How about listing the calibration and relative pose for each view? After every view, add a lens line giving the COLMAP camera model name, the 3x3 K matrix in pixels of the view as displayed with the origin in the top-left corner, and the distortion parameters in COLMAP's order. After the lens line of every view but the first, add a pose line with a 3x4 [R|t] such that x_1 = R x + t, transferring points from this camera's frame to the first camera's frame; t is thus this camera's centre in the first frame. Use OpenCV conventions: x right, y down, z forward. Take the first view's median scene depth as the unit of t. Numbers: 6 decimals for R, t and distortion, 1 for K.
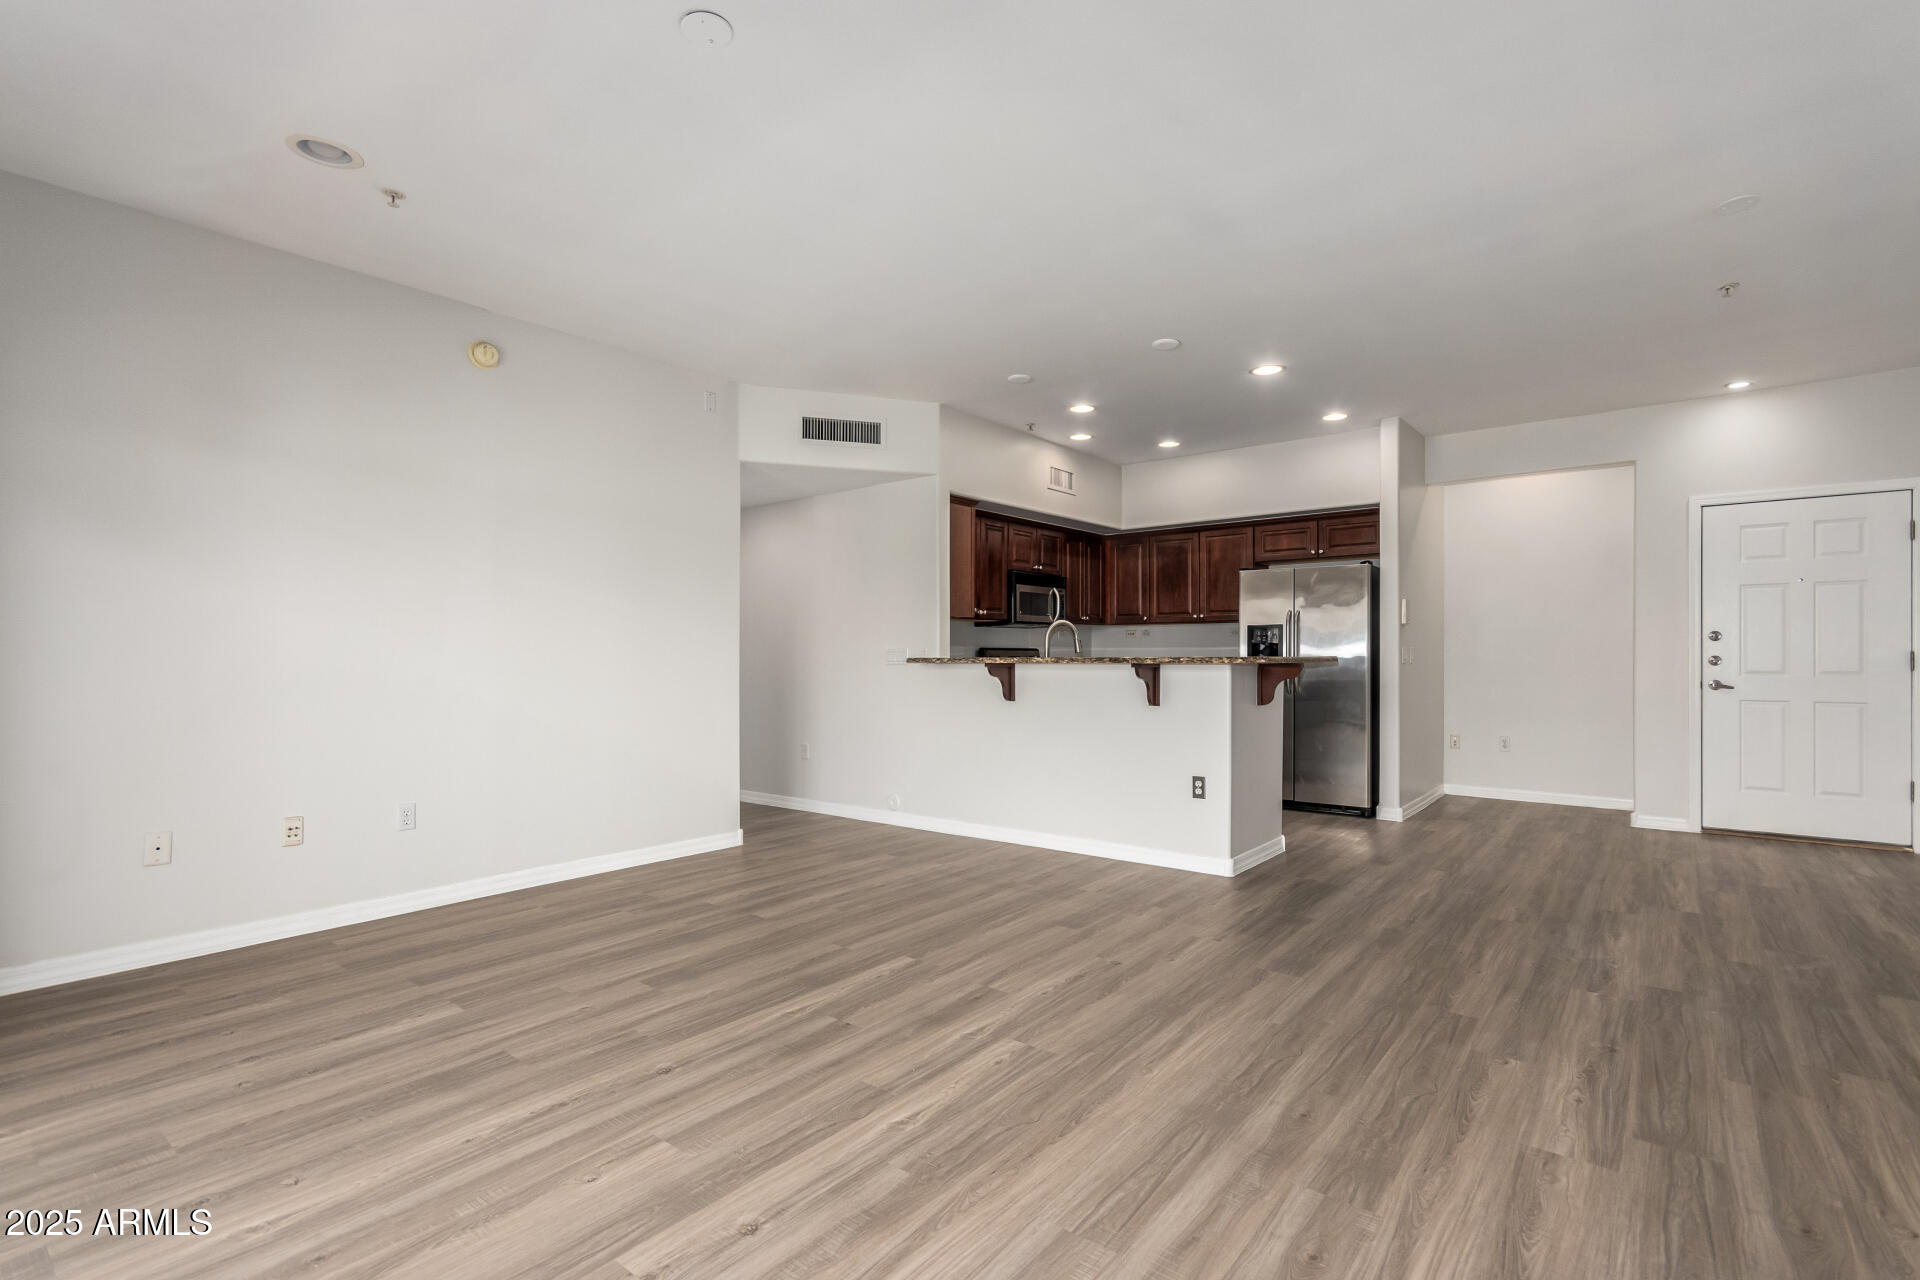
lens RADIAL K [[887.2, 0, 967.1], [0, 887.2, 651.9], [0, 0, 1]] dist [-0.000156, -0.001124]
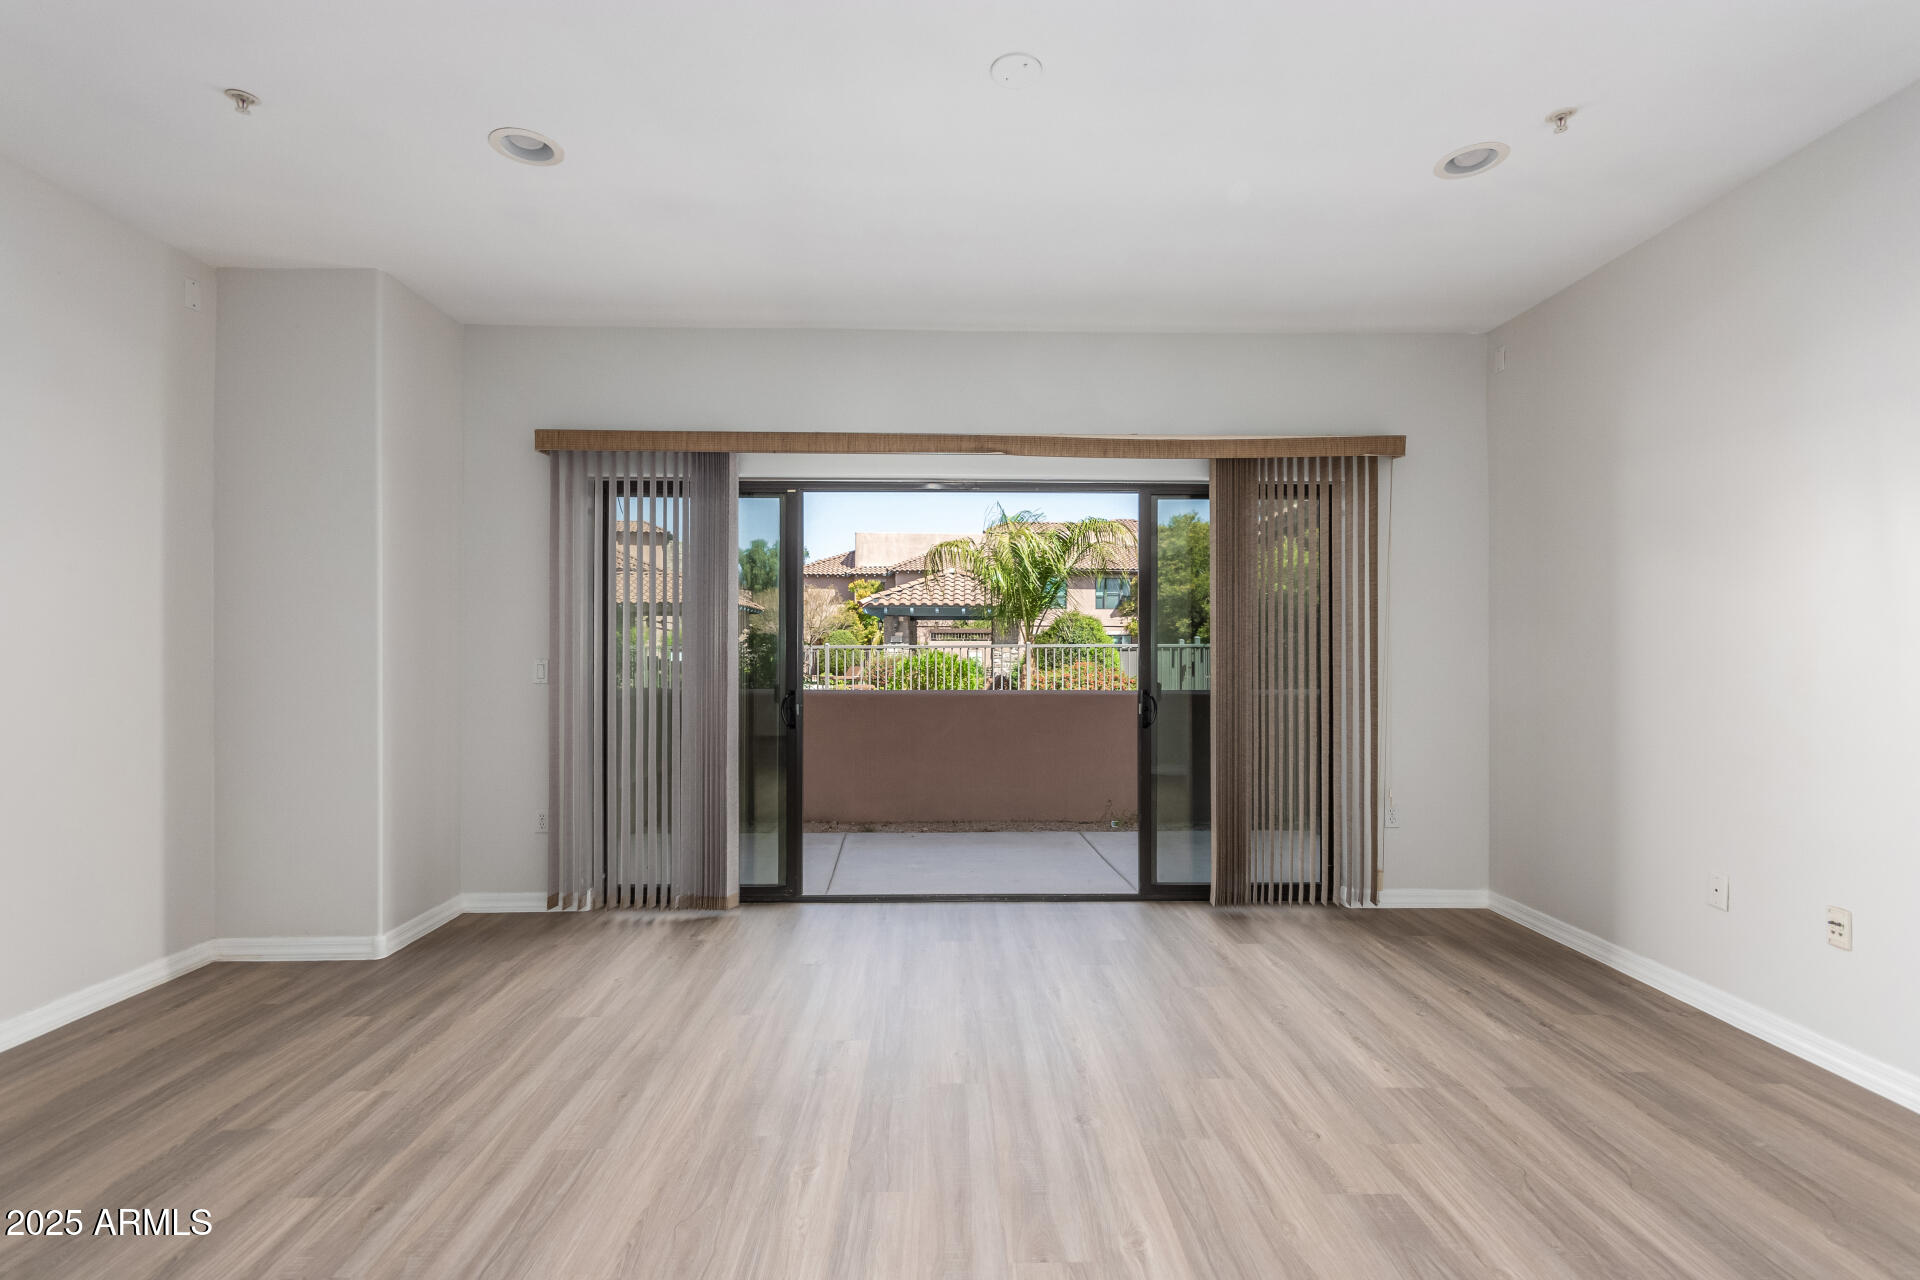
lens RADIAL K [[887.2, 0, 957.2], [0, 887.2, 644.8], [0, 0, 1]] dist [-0.000156, -0.001124]
pose [[-0.774501, -0.003422, -0.632563, 0.248682], [0.003895, 0.999941, -0.010179, -0.022682], [0.632561, -0.010347, -0.774442, 1.102200]]
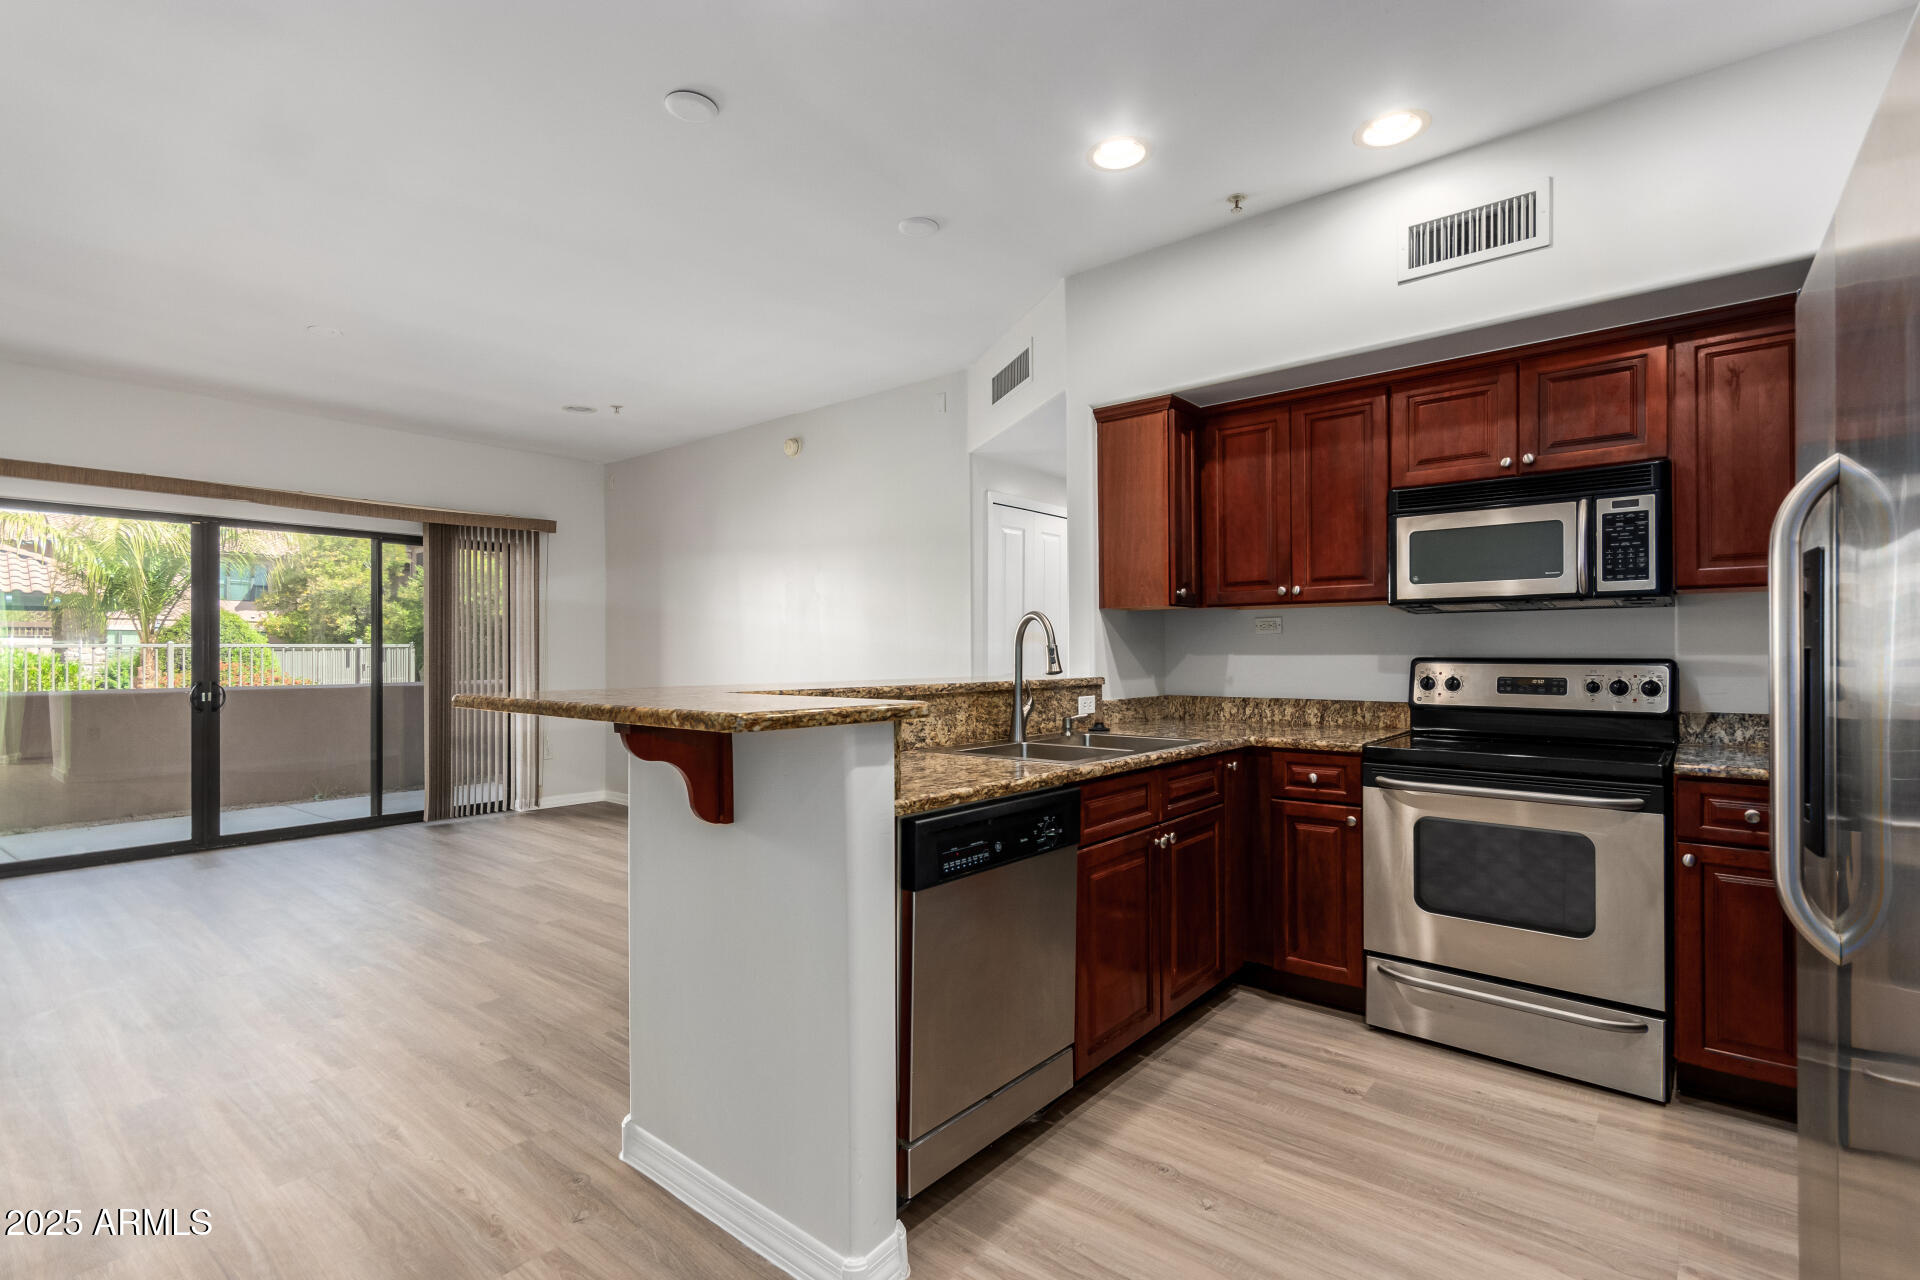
lens RADIAL K [[887.2, 0, 973.2], [0, 887.2, 646.6], [0, 0, 1]] dist [-0.000156, -0.001124]
pose [[-0.009040, -0.001217, -0.999958, 0.963888], [0.008097, 0.999966, -0.001290, -0.022406], [0.999926, -0.008109, -0.009029, 1.489743]]
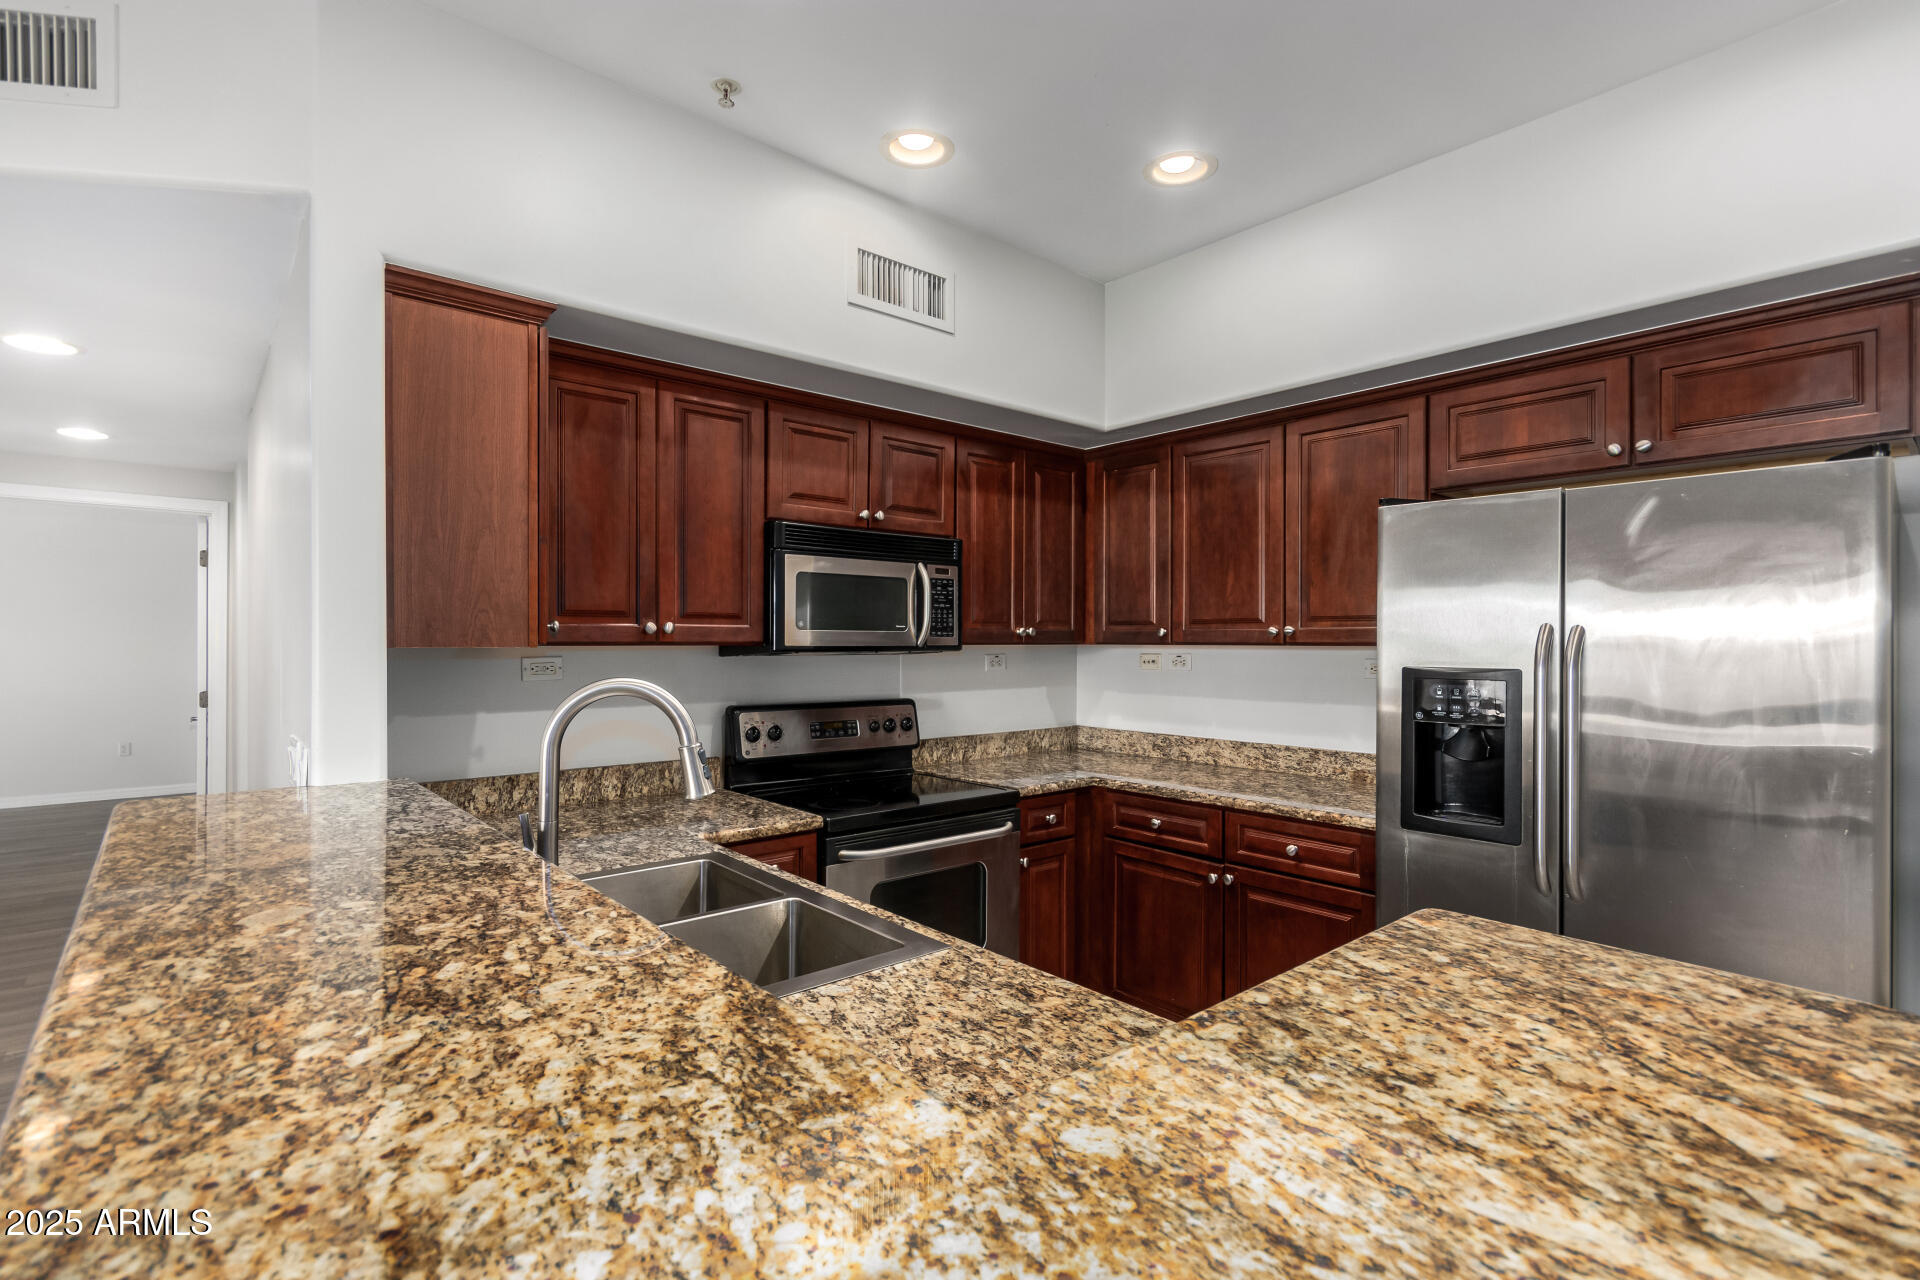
lens RADIAL K [[887.2, 0, 952.3], [0, 887.2, 639.7], [0, 0, 1]] dist [-0.000156, -0.001124]
pose [[0.982221, 0.007159, -0.187590, 0.388673], [-0.006815, 0.999974, 0.002478, -0.073668], [0.187603, -0.001155, 0.982244, 1.172332]]
